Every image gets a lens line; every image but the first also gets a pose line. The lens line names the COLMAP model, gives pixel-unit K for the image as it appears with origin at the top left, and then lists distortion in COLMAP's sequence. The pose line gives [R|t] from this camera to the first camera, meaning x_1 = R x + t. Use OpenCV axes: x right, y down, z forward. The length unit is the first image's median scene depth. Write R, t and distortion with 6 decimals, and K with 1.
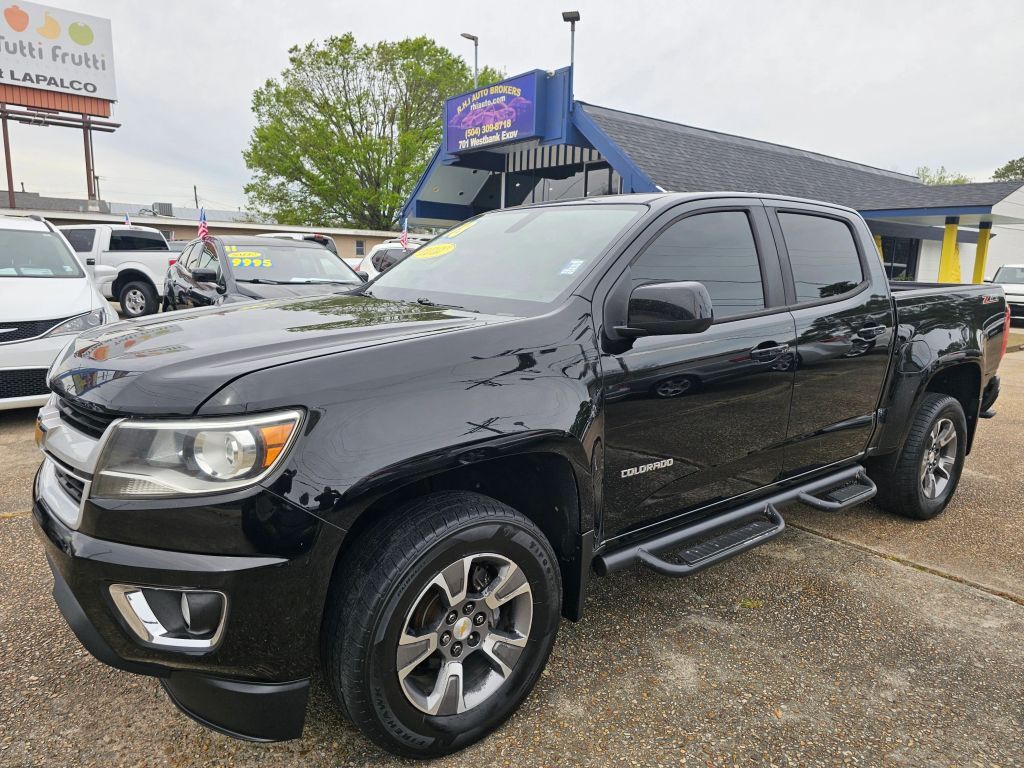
lens RADIAL K [[721.4, 0, 522.4], [0, 721.4, 385.2], [0, 0, 1]] dist [0.037788, -0.029354]
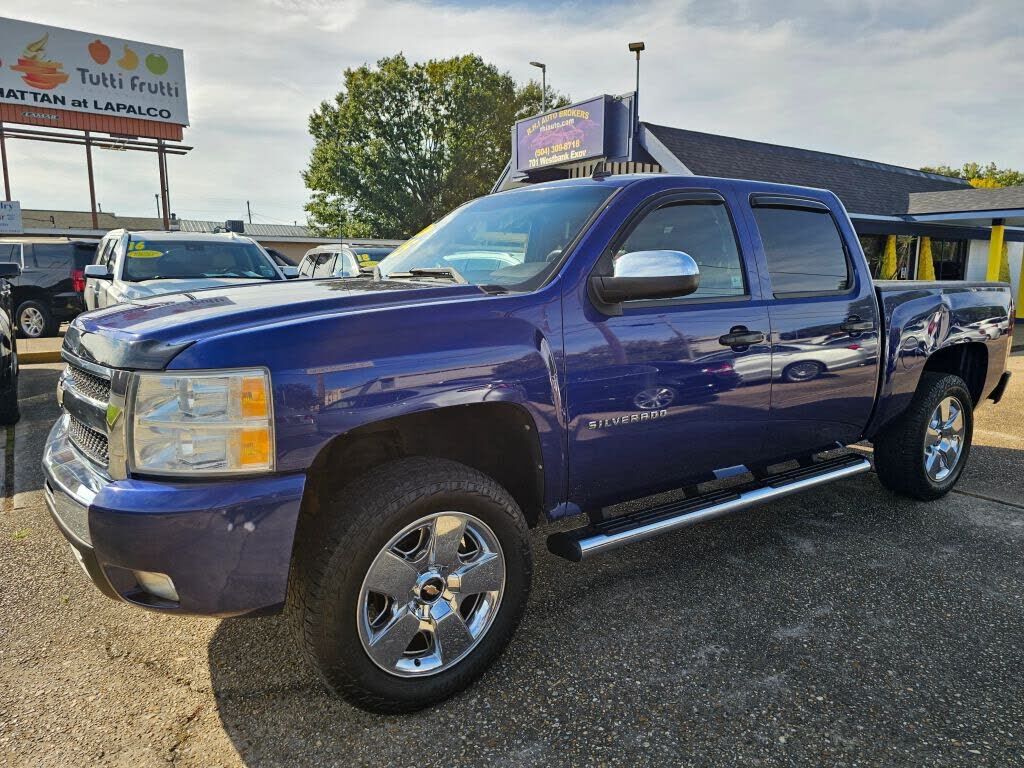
lens RADIAL K [[725.5, 0, 518.9], [0, 725.5, 383.1], [0, 0, 1]] dist [0.040600, -0.035928]
pose [[0.998459, -0.012289, -0.054118, -0.044878], [0.011720, 0.999873, -0.010806, 0.010213], [0.054244, 0.010155, 0.998476, -0.087319]]
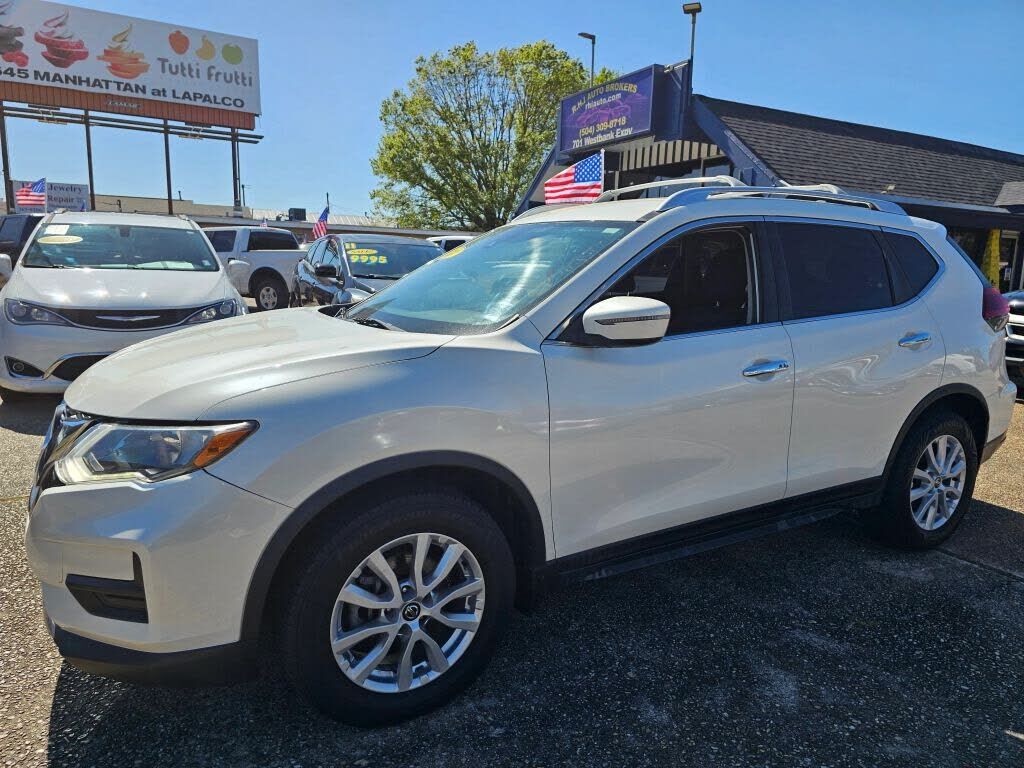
lens RADIAL K [[720.5, 0, 506.8], [0, 720.5, 380.7], [0, 0, 1]] dist [0.047118, -0.043601]
pose [[0.984725, 0.030559, -0.171416, 0.003734], [-0.032216, 0.999457, -0.006892, 0.003564], [0.171112, 0.012309, 0.985175, 0.004533]]
